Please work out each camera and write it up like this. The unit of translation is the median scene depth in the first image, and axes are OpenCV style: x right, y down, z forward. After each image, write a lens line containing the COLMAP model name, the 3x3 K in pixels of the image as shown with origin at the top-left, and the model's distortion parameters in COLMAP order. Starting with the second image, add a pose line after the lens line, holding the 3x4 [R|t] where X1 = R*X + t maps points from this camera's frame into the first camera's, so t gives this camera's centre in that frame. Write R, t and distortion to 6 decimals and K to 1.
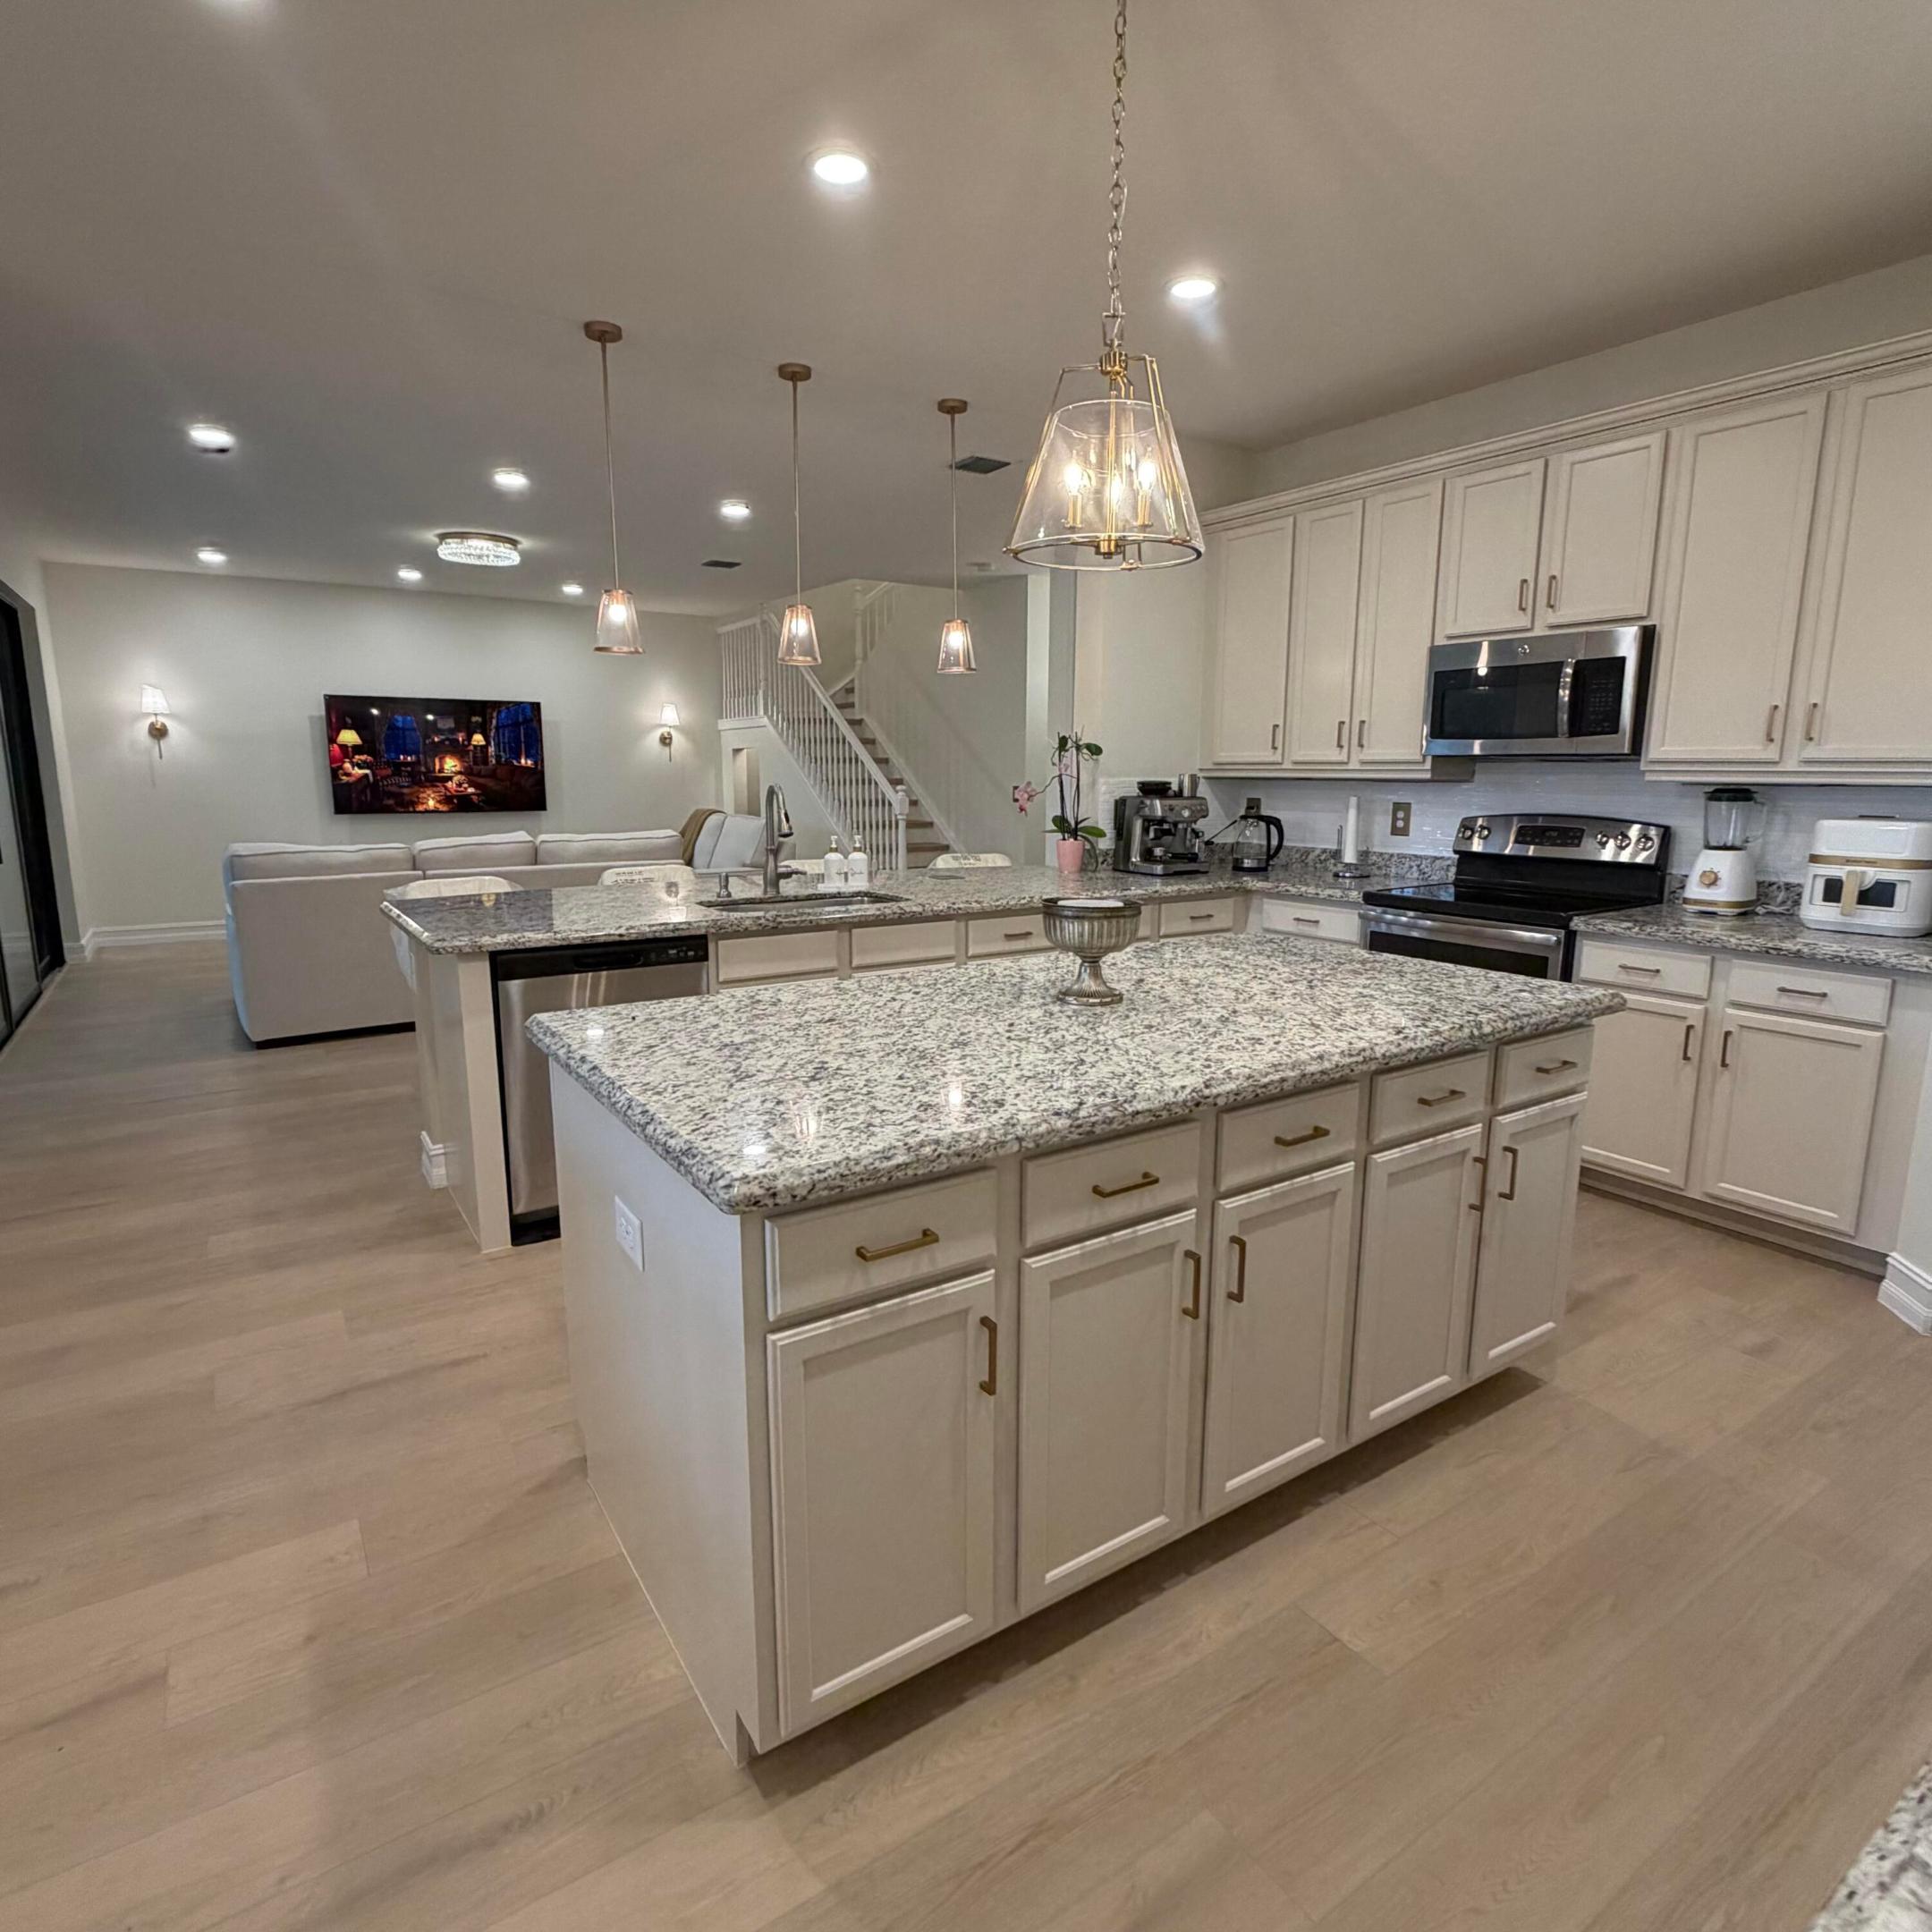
lens RADIAL K [[1108.3, 0, 966.0], [0, 1108.3, 966.0], [0, 0, 1]] dist [0.000534, -0.001575]
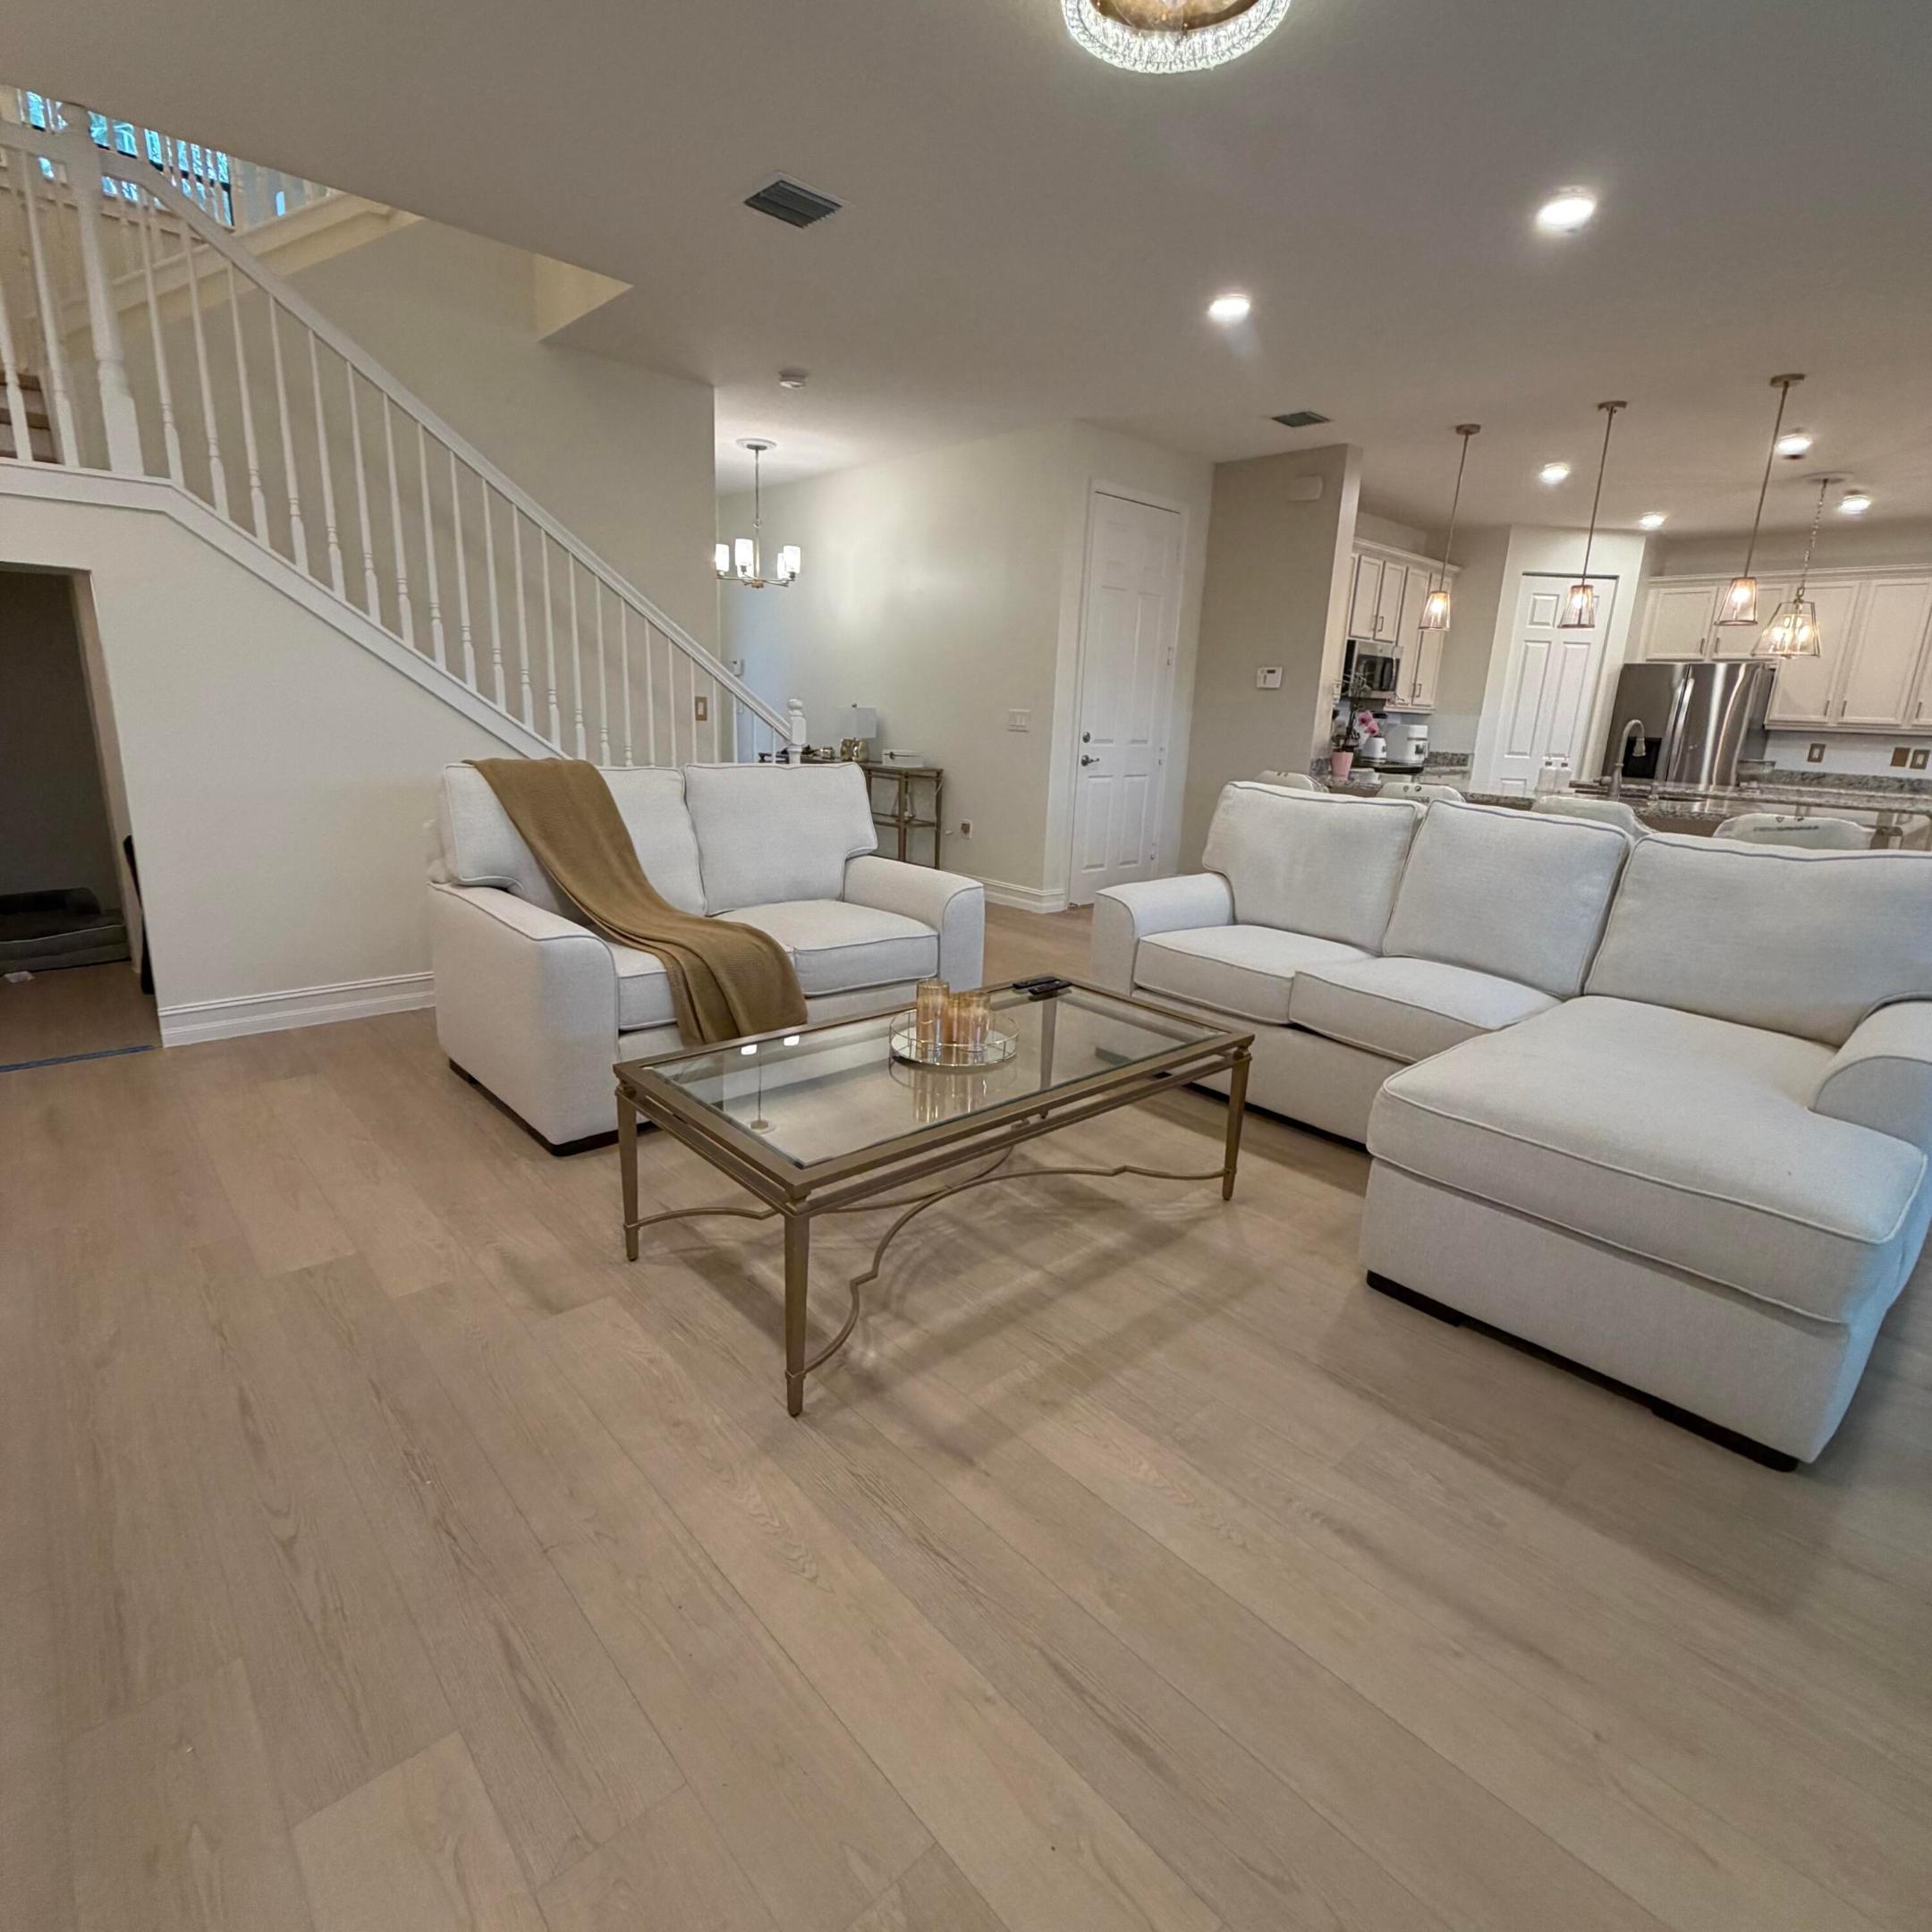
lens RADIAL K [[1024.7, 0, 969.1], [0, 1024.7, 959.8], [0, 0, 1]] dist [0.004325, 0.000059]
pose [[-0.155148, -0.250596, 0.955579, -1.231038], [0.132364, 0.953296, 0.271488, -0.300675], [-0.978984, 0.168605, -0.114733, 1.787129]]
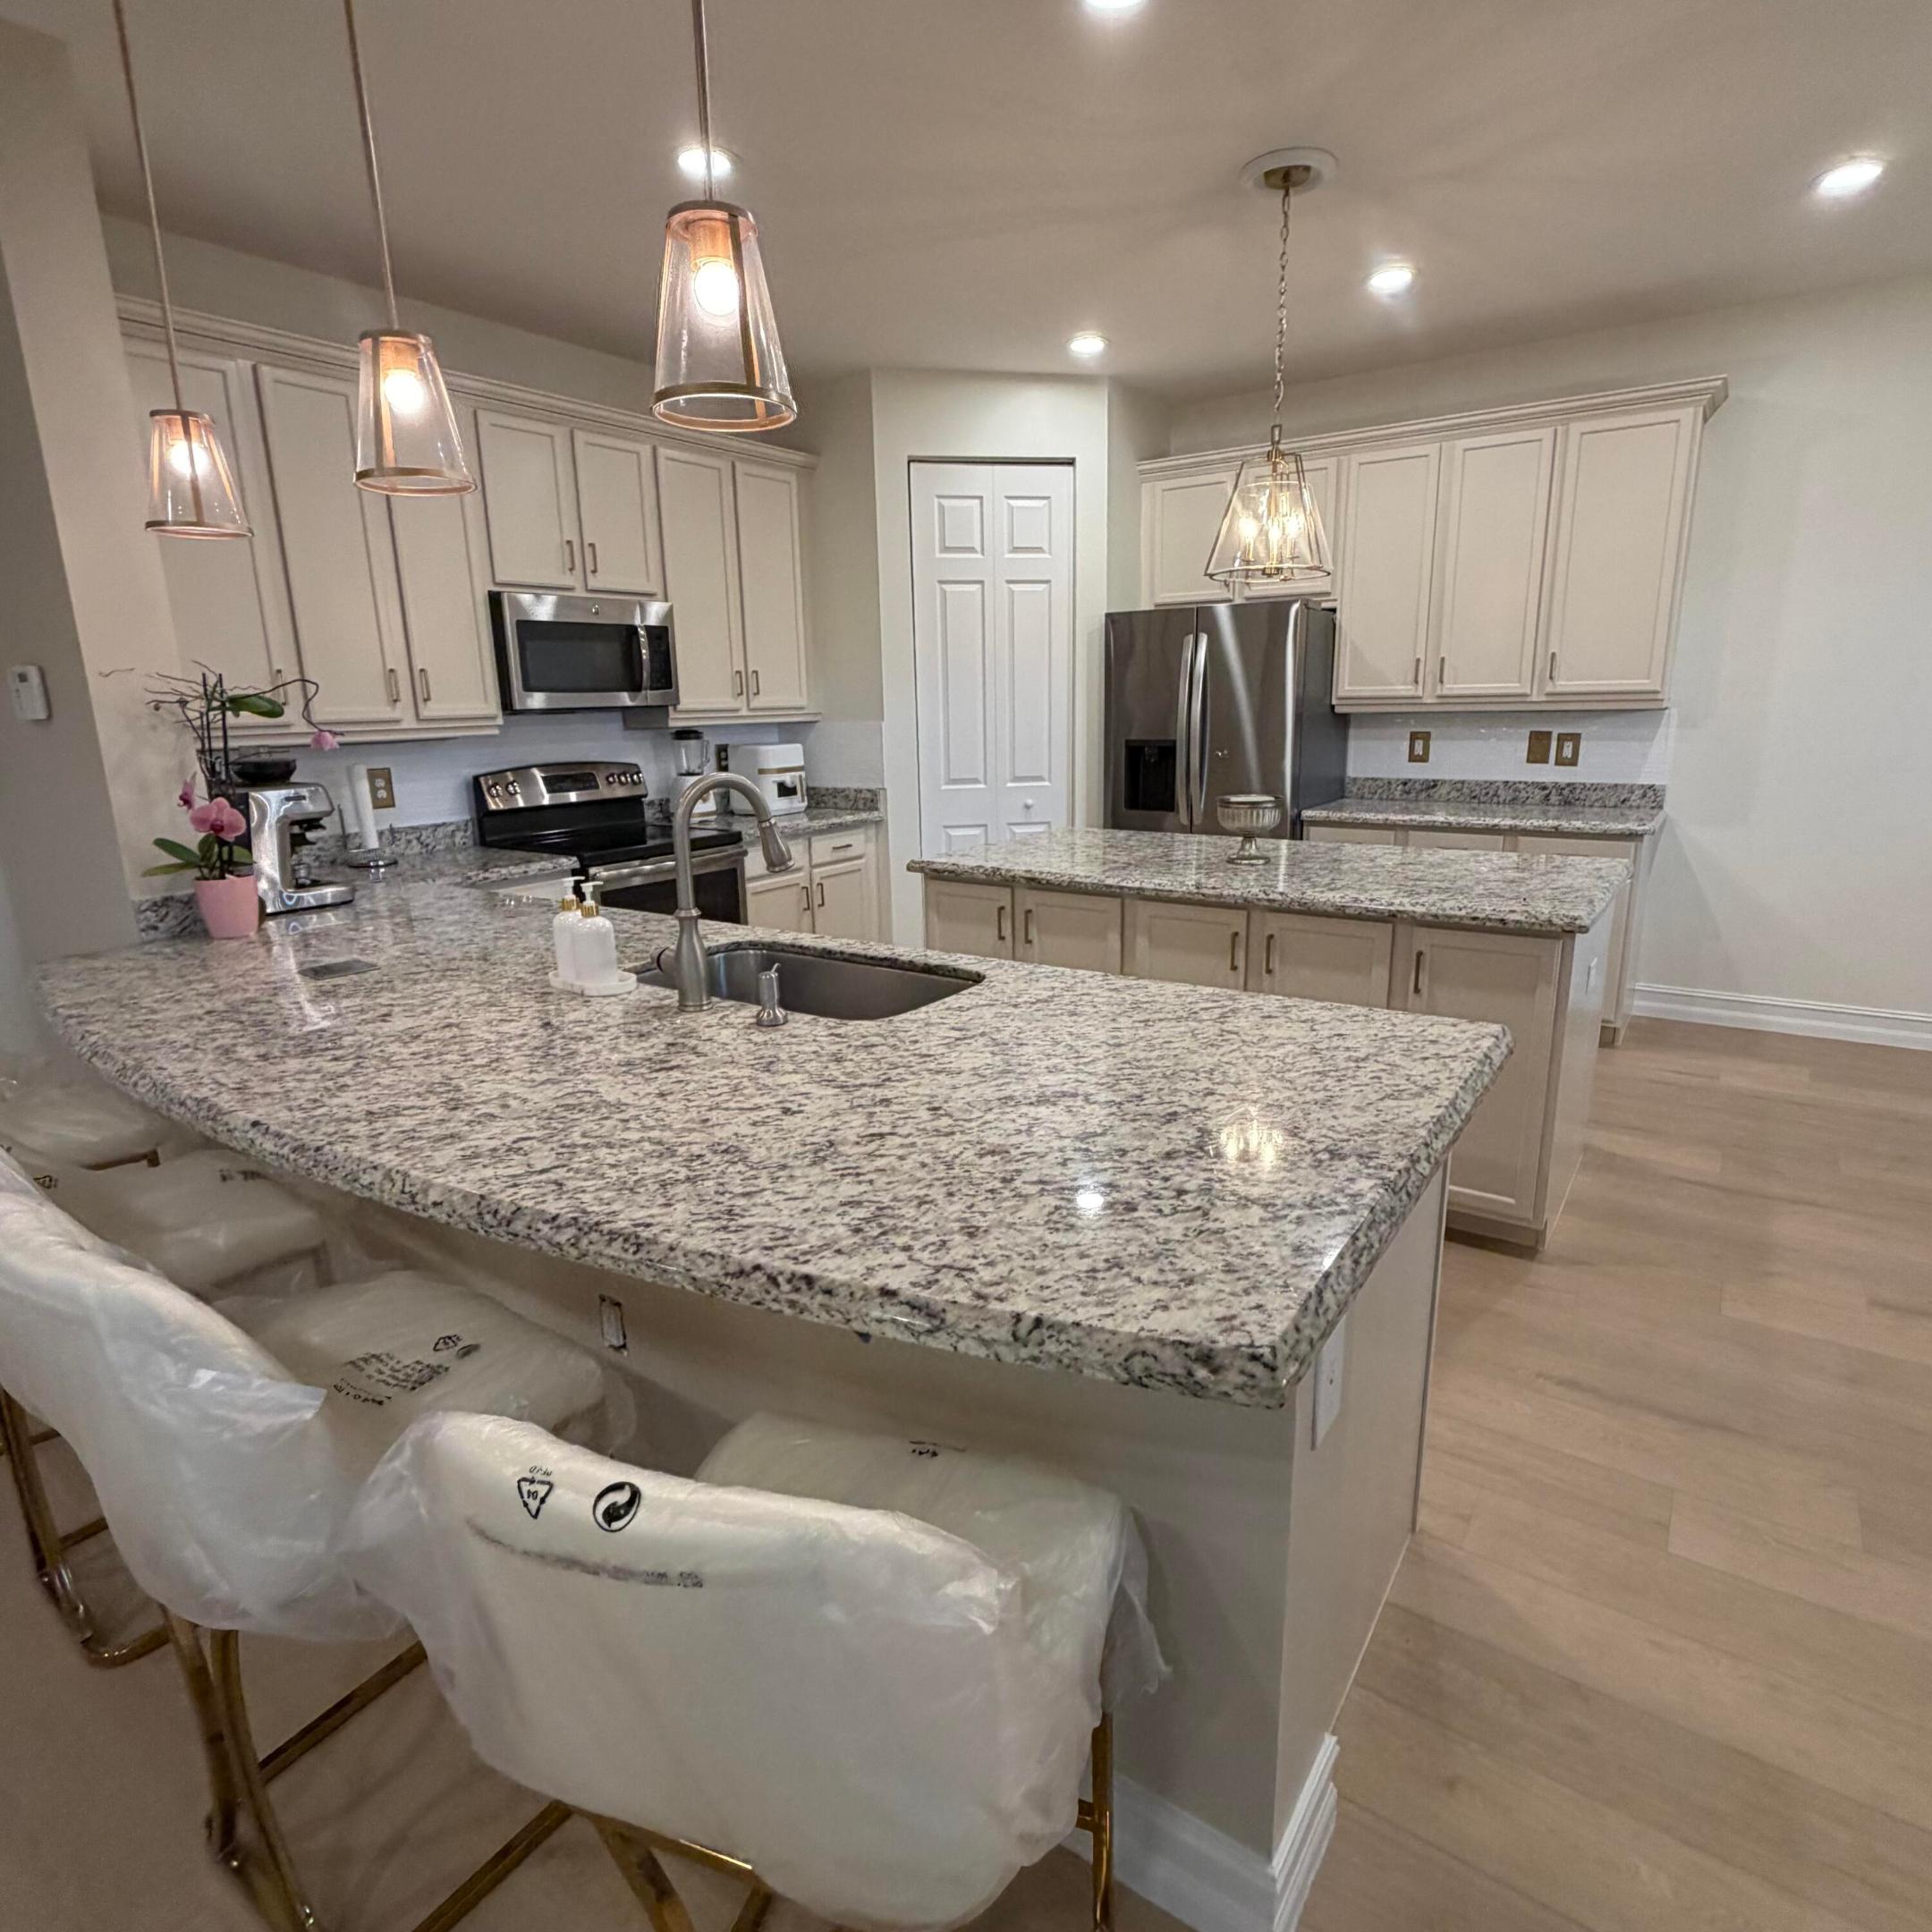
lens RADIAL K [[1104.9, 0, 964.1], [0, 1104.9, 967.1], [0, 0, 1]] dist [-0.000498, -0.000824]
pose [[-0.360786, -0.217245, 0.906994, -0.571534], [0.187351, 0.935787, 0.298666, -0.178187], [-0.913637, 0.277681, -0.296918, 0.908266]]
